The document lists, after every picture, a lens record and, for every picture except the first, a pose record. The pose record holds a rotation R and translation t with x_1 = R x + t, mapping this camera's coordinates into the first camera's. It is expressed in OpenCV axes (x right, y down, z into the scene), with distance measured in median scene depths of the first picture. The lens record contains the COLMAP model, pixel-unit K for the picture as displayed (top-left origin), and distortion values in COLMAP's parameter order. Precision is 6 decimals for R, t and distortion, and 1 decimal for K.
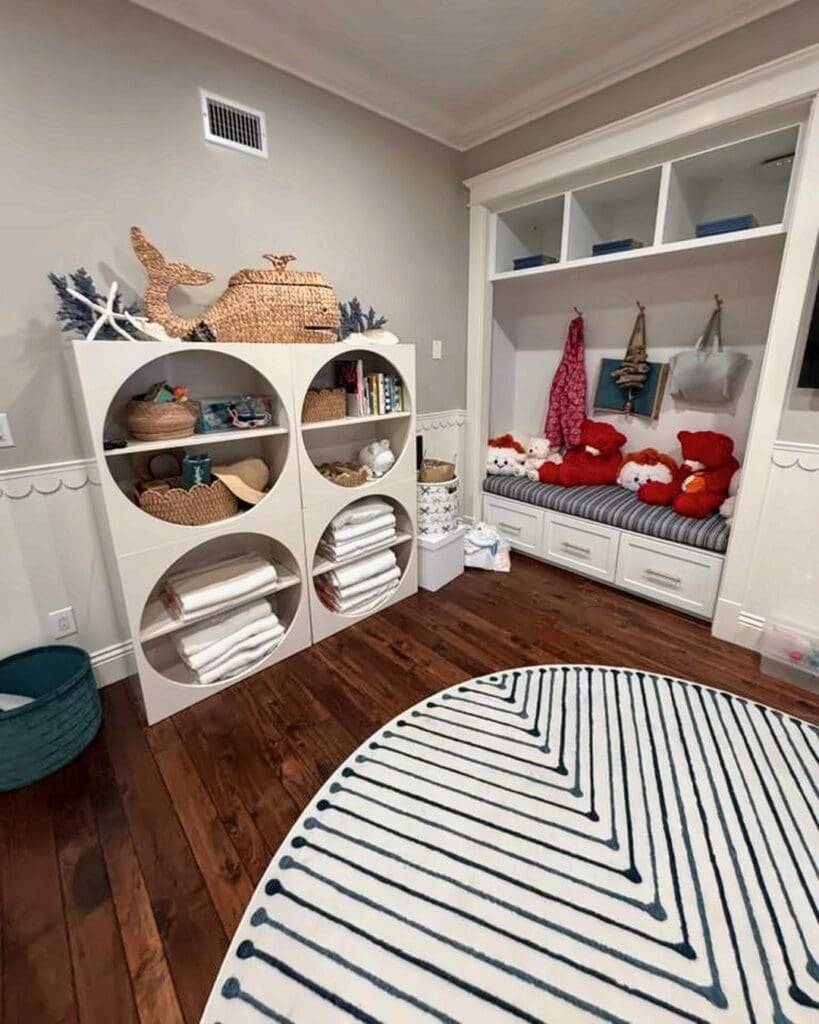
lens RADIAL K [[427.7, 0, 406.2], [0, 427.7, 470.4], [0, 0, 1]] dist [-0.000467, 0.000032]
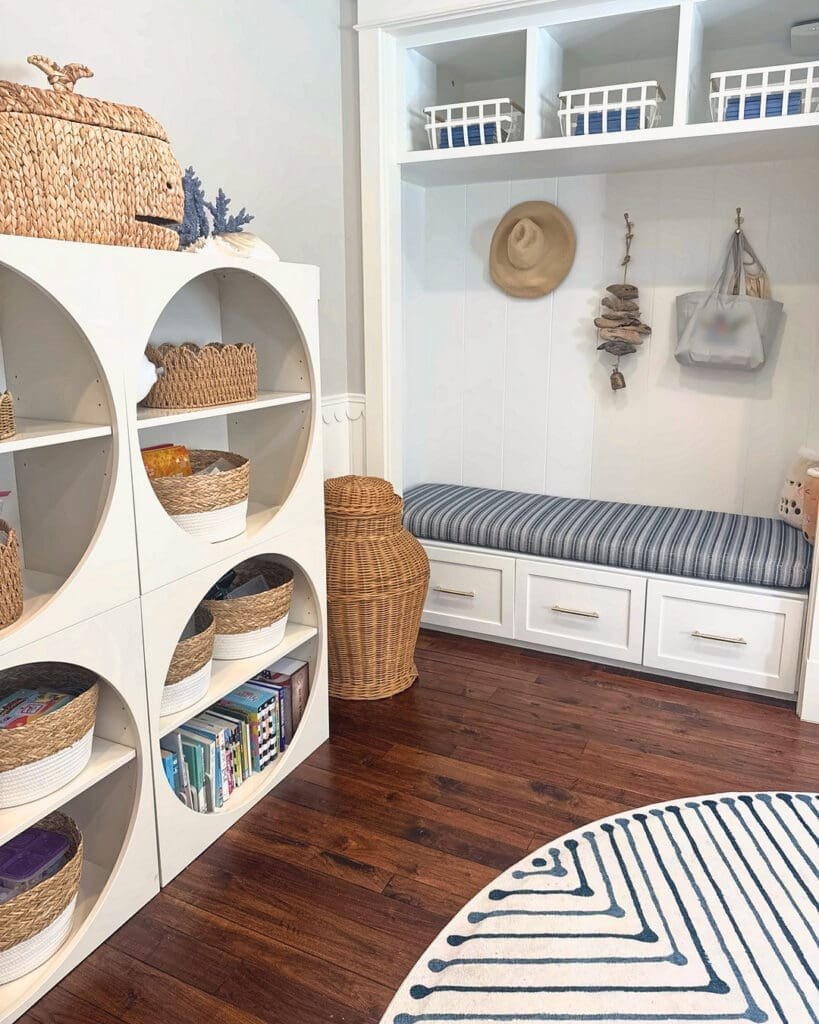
lens RADIAL K [[784.2, 0, 411.8], [0, 784.2, 469.1], [0, 0, 1]] dist [0.026207, -0.000576]
pose [[0.927661, -0.057607, 0.368954, -0.286971], [0.078549, 0.996026, -0.041980, 0.011055], [-0.365069, 0.067924, 0.928499, 0.075703]]
